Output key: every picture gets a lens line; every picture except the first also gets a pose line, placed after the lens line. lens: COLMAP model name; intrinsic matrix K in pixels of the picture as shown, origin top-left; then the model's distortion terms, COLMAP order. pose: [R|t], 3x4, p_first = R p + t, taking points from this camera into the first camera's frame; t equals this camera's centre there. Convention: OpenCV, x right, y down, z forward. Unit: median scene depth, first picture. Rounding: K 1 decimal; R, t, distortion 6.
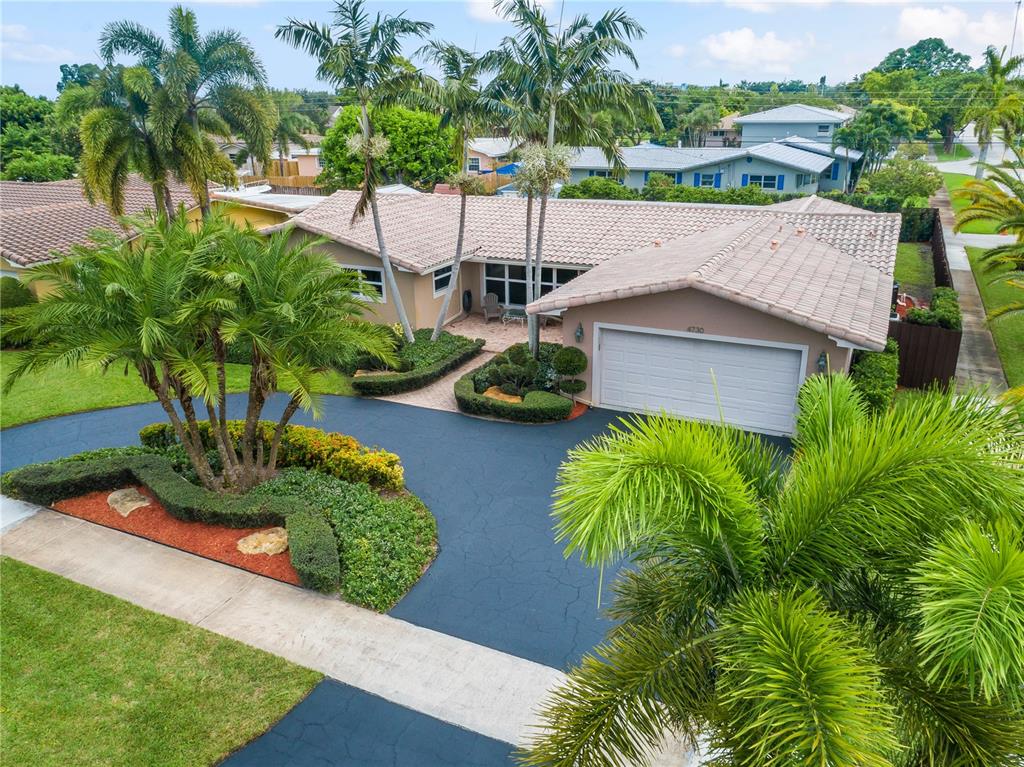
lens RADIAL K [[792.8, 0, 505.6], [0, 792.8, 382.6], [0, 0, 1]] dist [-0.012693, 0.049155]
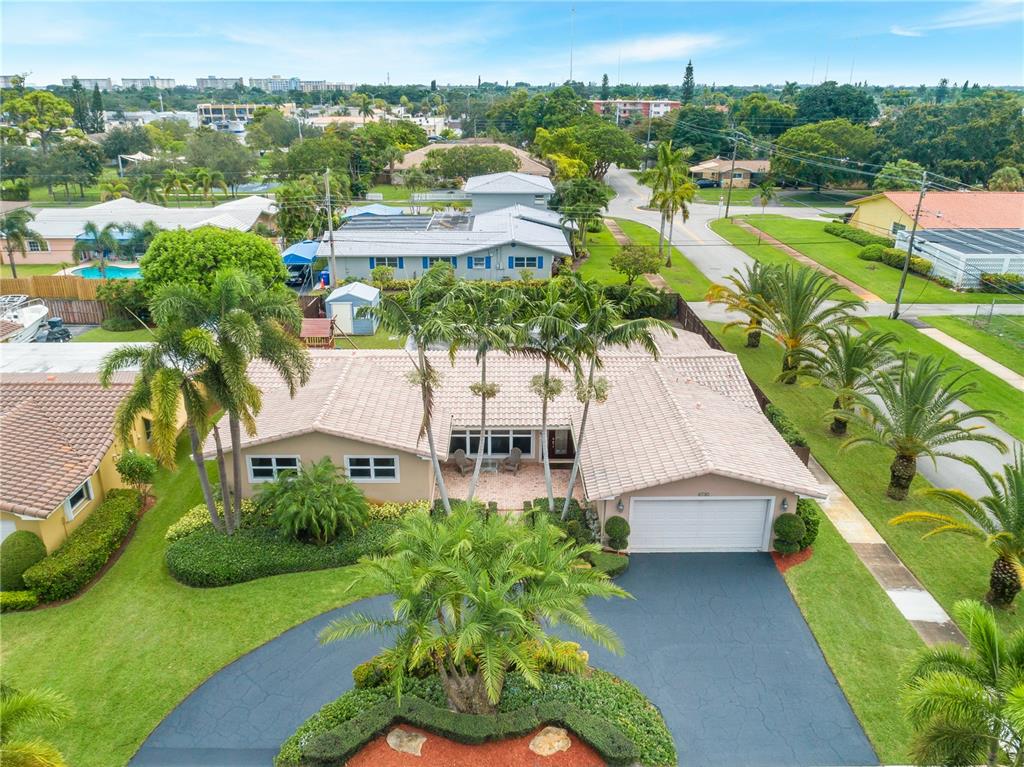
lens RADIAL K [[792.8, 0, 505.6], [0, 792.8, 382.6], [0, 0, 1]] dist [-0.012693, 0.049155]
pose [[0.898922, -0.141322, 0.414689, -0.548155], [0.138619, 0.989662, 0.036782, -0.309214], [-0.415600, 0.024419, 0.909220, -0.149596]]
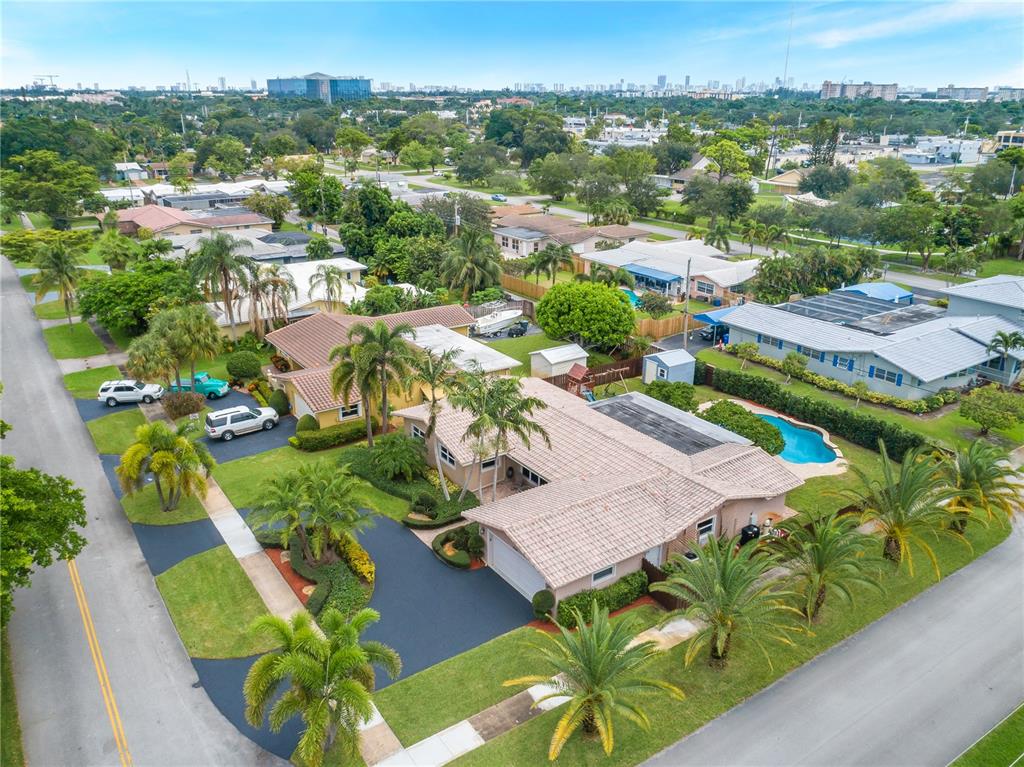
lens RADIAL K [[792.8, 0, 505.6], [0, 792.8, 382.6], [0, 0, 1]] dist [-0.012693, 0.049155]
pose [[0.879482, 0.191029, -0.435911, 0.860660], [-0.188458, 0.980828, 0.049598, -0.489015], [0.437029, 0.038530, 0.898622, -0.771797]]
